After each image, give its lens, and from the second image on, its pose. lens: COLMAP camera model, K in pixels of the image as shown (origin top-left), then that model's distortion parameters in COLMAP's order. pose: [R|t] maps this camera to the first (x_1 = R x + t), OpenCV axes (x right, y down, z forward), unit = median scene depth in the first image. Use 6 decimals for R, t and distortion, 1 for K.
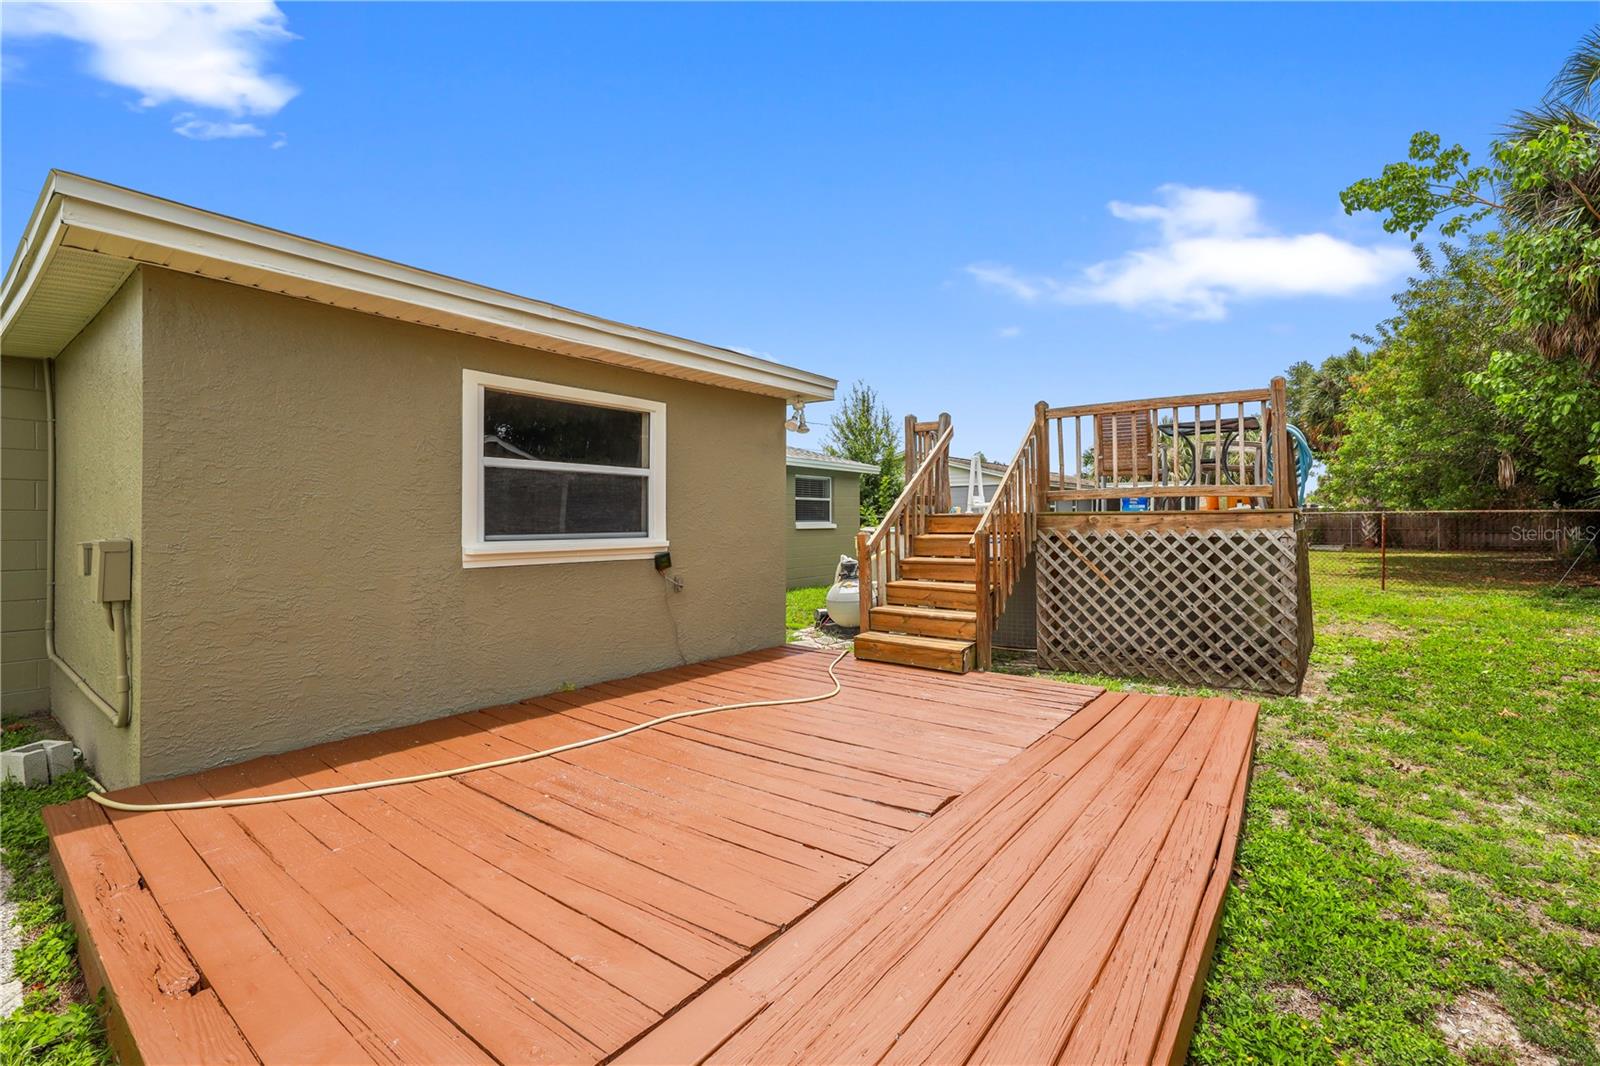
lens RADIAL K [[688.1, 0, 792.3], [0, 688.1, 530.1], [0, 0, 1]] dist [-0.045384, 0.015665]
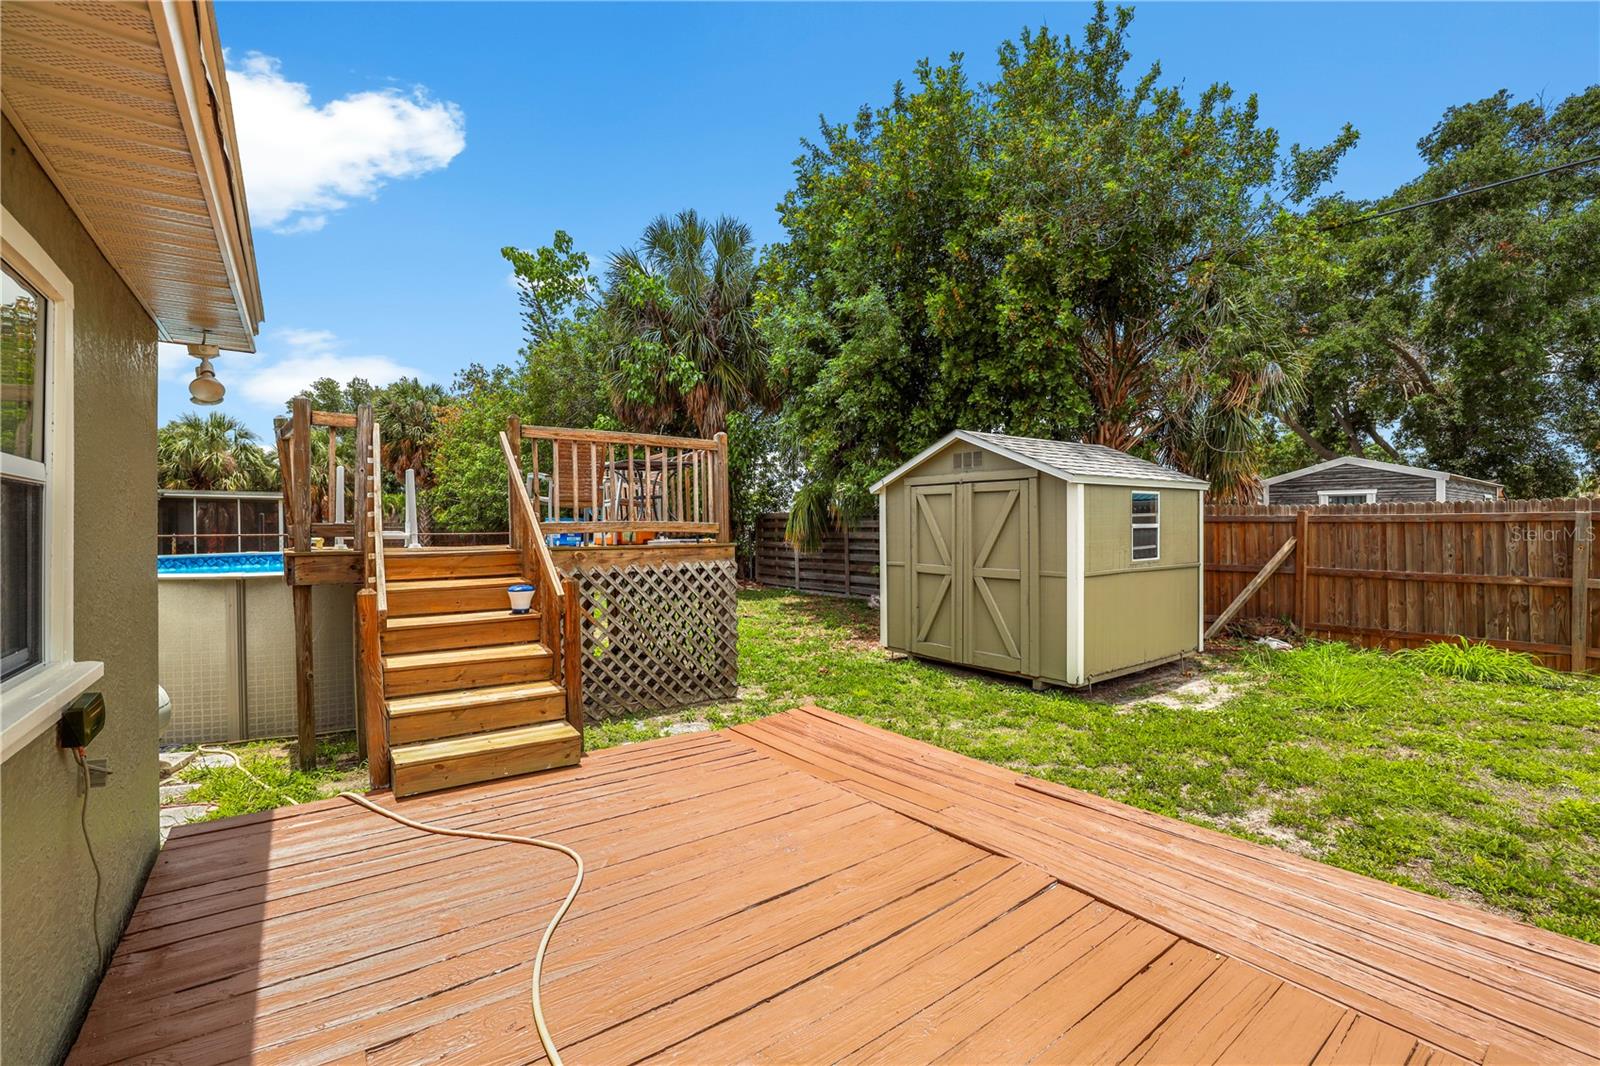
lens RADIAL K [[684.6, 0, 800.1], [0, 684.6, 537.9], [0, 0, 1]] dist [-0.032641, 0.010239]
pose [[0.271979, -0.011235, 0.962238, -0.407014], [0.013668, 0.999876, 0.007811, -0.047384], [-0.962206, 0.011027, 0.272099, 0.519429]]
